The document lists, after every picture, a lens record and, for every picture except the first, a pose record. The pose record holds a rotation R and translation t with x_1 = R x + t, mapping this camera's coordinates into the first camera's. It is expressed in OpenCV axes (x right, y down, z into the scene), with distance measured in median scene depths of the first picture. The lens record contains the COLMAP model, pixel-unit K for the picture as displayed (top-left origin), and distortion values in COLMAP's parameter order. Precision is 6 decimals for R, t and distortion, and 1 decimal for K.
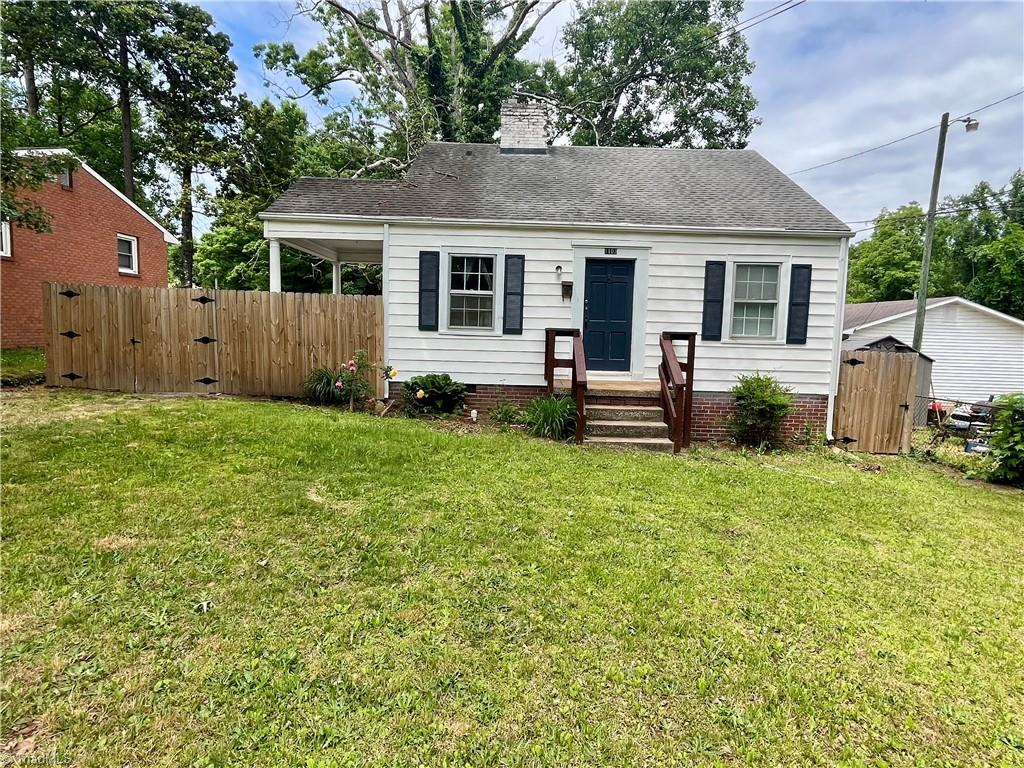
lens RADIAL K [[554.1, 0, 512.0], [0, 554.1, 384.0], [0, 0, 1]] dist [-0.000322, 0.000154]
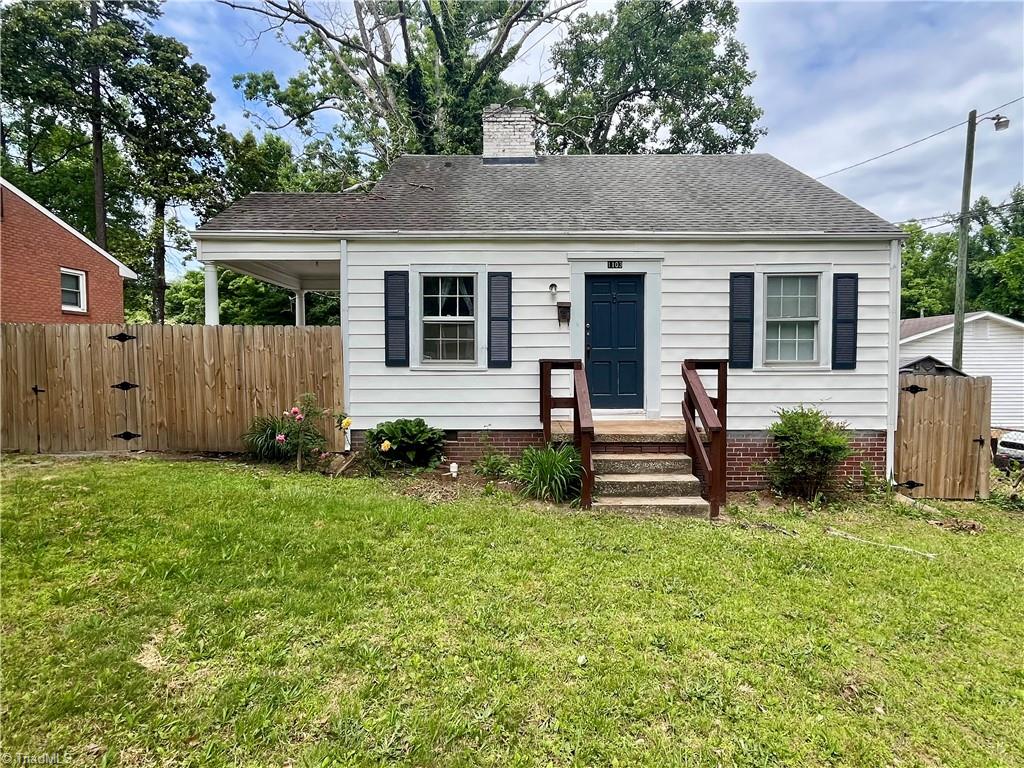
lens RADIAL K [[554.1, 0, 512.0], [0, 554.1, 384.0], [0, 0, 1]] dist [-0.000322, 0.000154]
pose [[0.999570, -0.029303, 0.001081, 0.017844], [0.029318, 0.998087, -0.054434, -0.020311], [0.000516, 0.054442, 0.998517, 0.178825]]
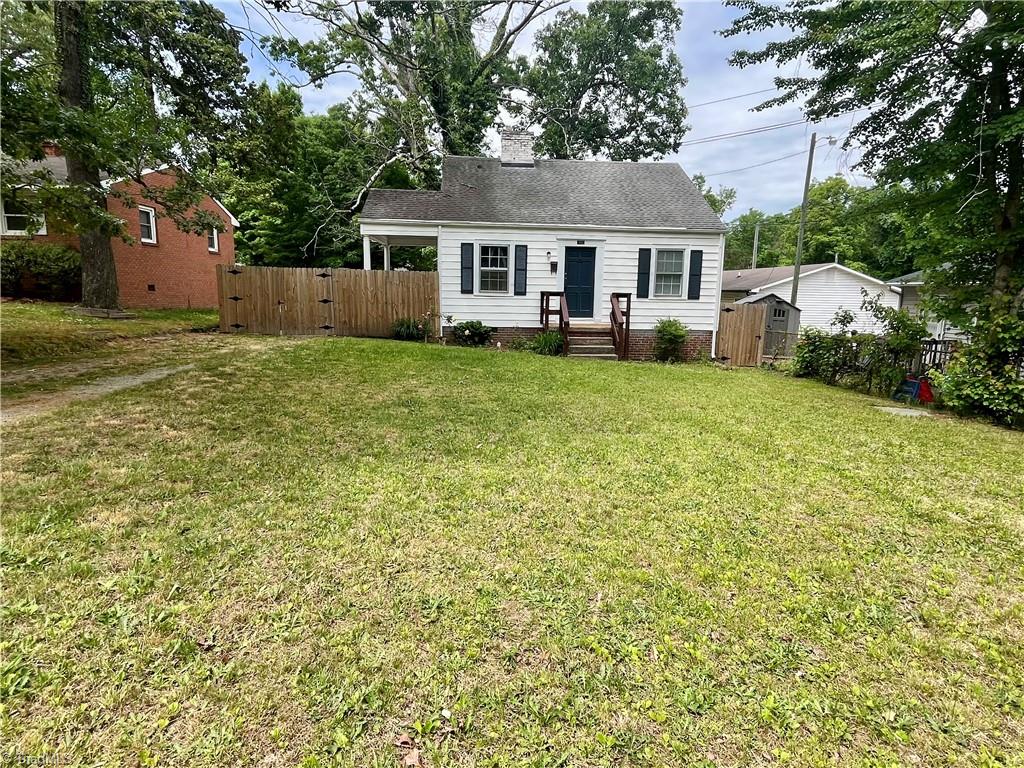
lens RADIAL K [[554.1, 0, 512.0], [0, 554.1, 384.0], [0, 0, 1]] dist [-0.000322, 0.000154]
pose [[0.997582, -0.021205, 0.066191, -0.133321], [0.016502, 0.997353, 0.070810, 0.051483], [-0.067517, -0.069546, 0.995291, -0.603098]]
